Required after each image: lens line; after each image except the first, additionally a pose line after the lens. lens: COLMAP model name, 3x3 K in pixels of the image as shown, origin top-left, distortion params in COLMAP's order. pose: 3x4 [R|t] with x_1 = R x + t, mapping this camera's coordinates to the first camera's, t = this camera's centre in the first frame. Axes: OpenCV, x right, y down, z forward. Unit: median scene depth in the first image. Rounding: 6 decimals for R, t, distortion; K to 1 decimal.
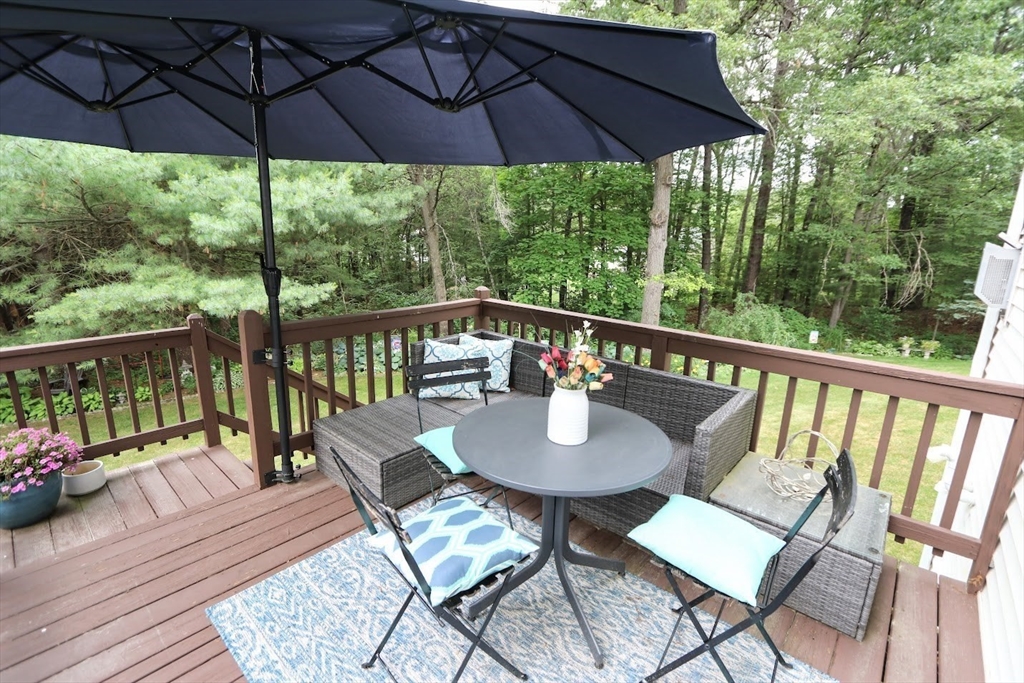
lens RADIAL K [[463.2, 0, 507.3], [0, 463.2, 340.0], [0, 0, 1]] dist [-0.011514, 0.000088]
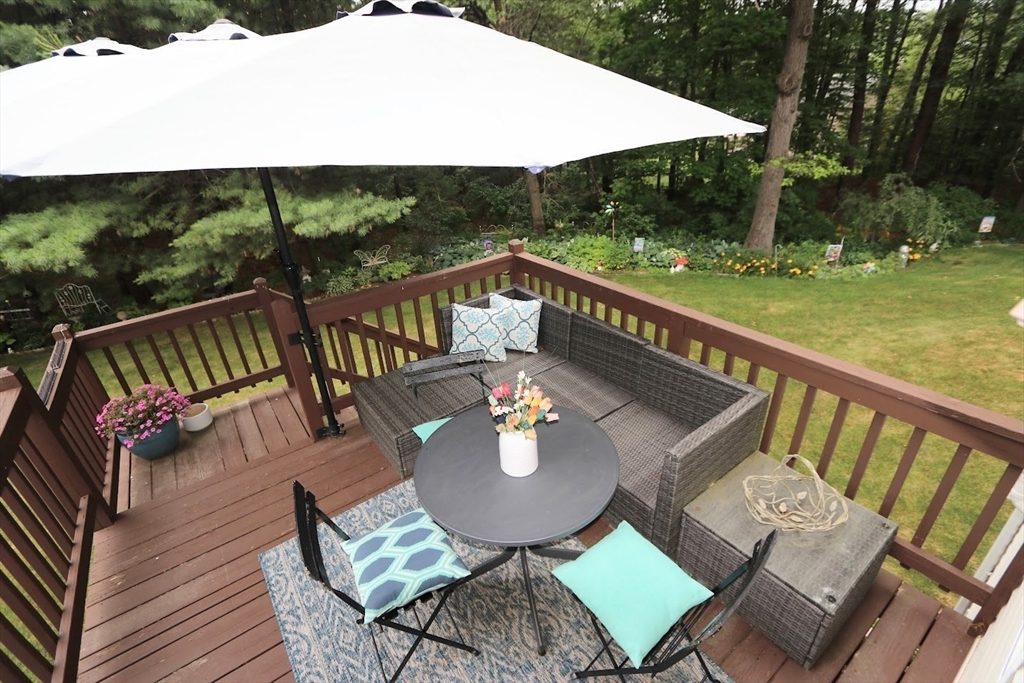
lens RADIAL K [[463.2, 0, 507.3], [0, 463.2, 340.0], [0, 0, 1]] dist [-0.011514, 0.000088]
pose [[0.974303, 0.025034, -0.223847, 0.218571], [0.030483, 0.970006, 0.241162, -0.211400], [0.223170, -0.241788, 0.944317, 0.043206]]
